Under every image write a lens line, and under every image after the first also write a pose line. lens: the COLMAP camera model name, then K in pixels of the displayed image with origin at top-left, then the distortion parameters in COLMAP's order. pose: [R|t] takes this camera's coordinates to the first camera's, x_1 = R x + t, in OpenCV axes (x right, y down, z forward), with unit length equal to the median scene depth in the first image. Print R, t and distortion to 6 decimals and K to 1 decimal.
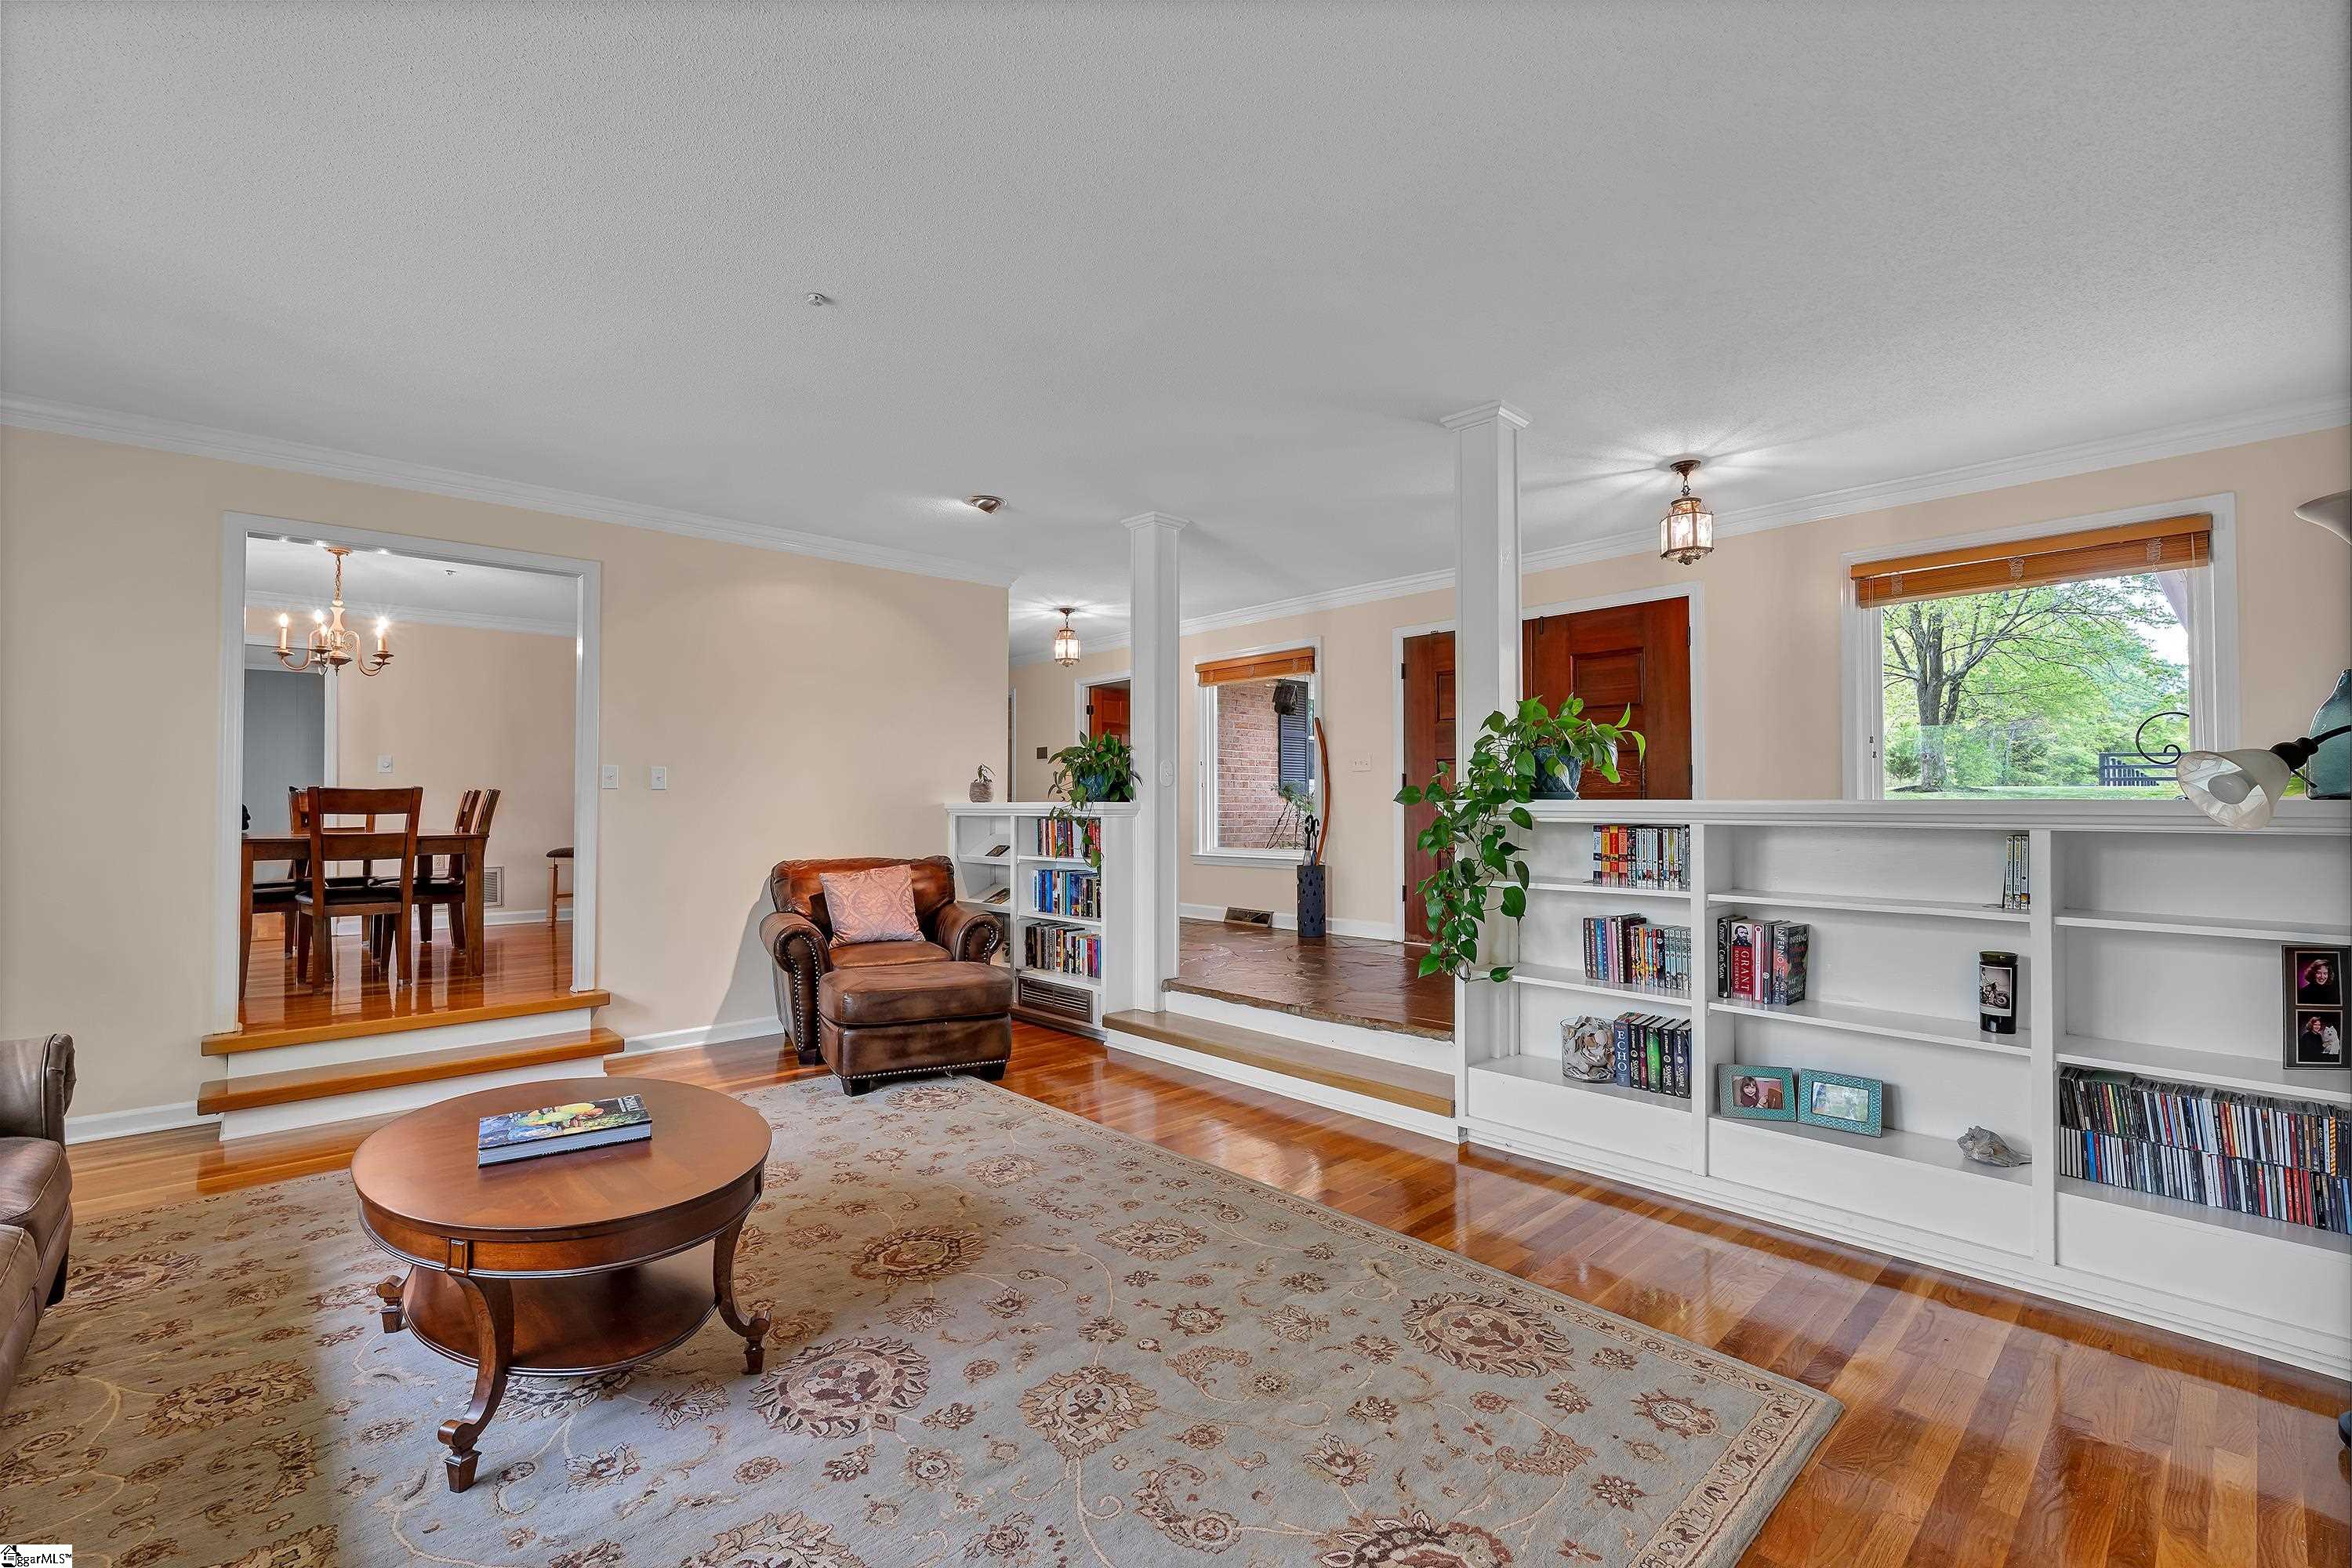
lens RADIAL K [[1021.1, 0, 1189.3], [0, 1021.1, 789.9], [0, 0, 1]] dist [-0.005051, -0.000303]
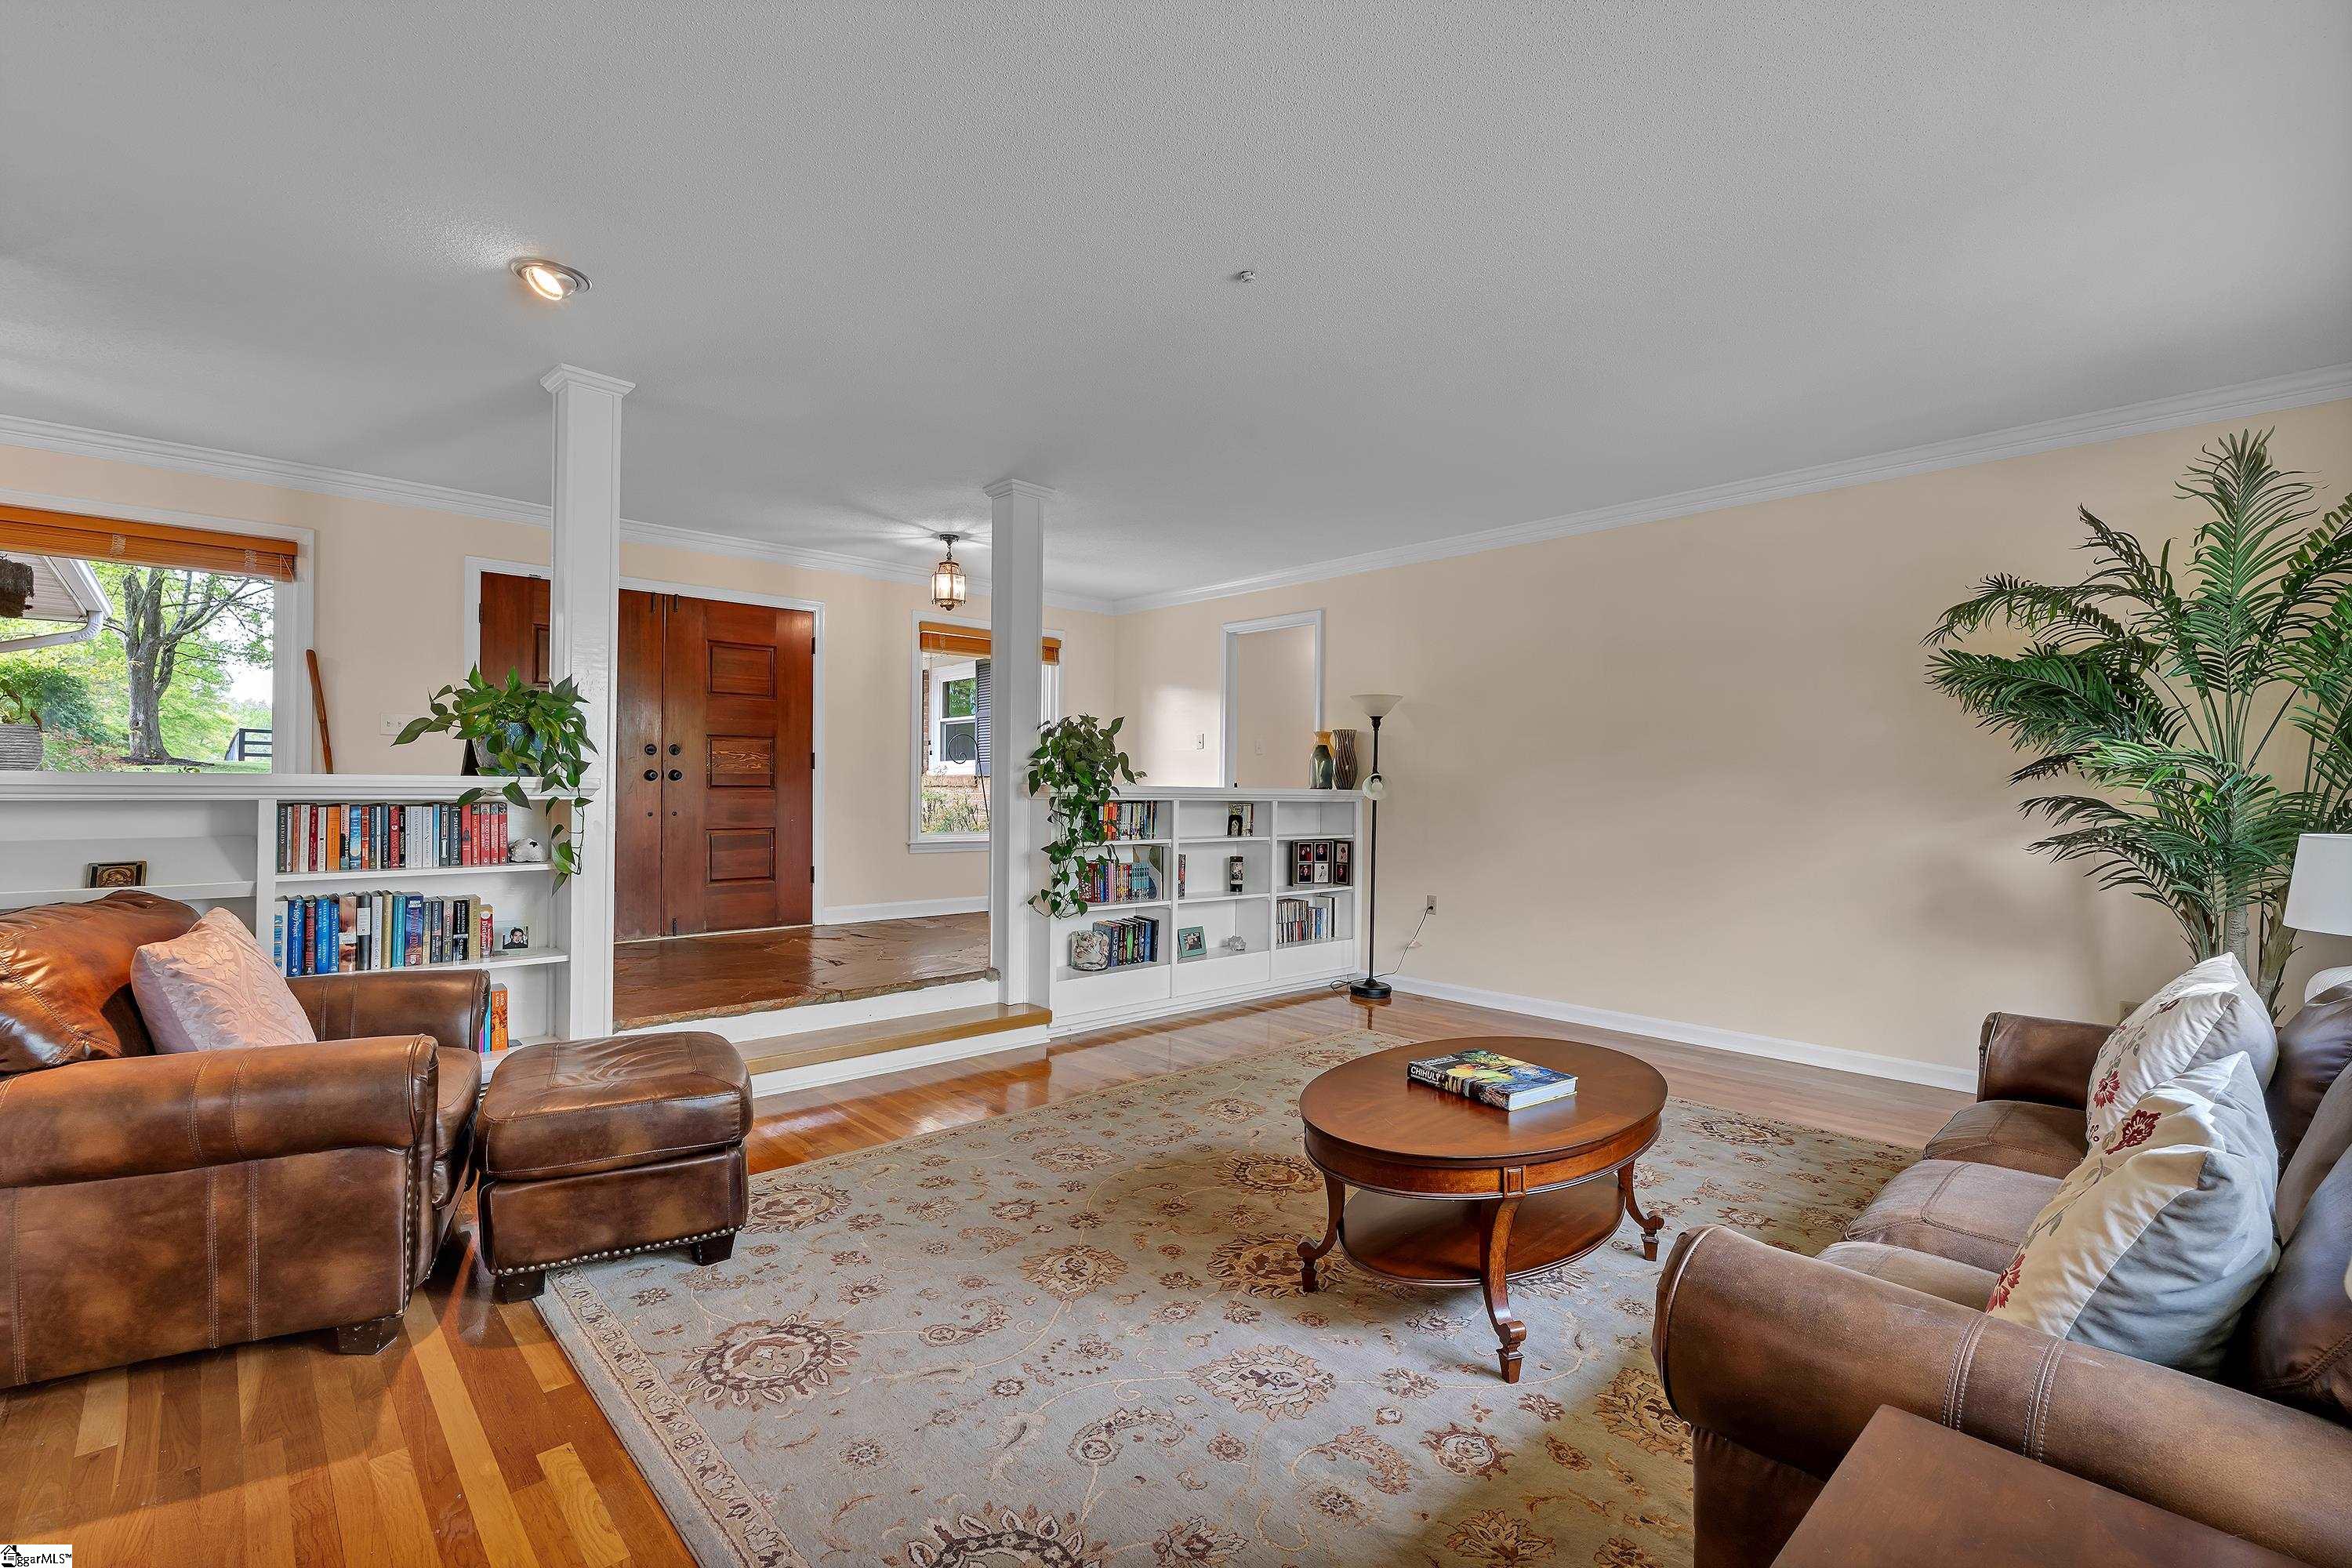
lens RADIAL K [[1021.1, 0, 1189.3], [0, 1021.1, 789.9], [0, 0, 1]] dist [-0.005051, -0.000303]
pose [[-0.004791, 0.000598, 0.999988, -1.040560], [-0.024433, 0.999701, -0.000715, 0.013830], [-0.999690, -0.024436, -0.004775, 0.806389]]
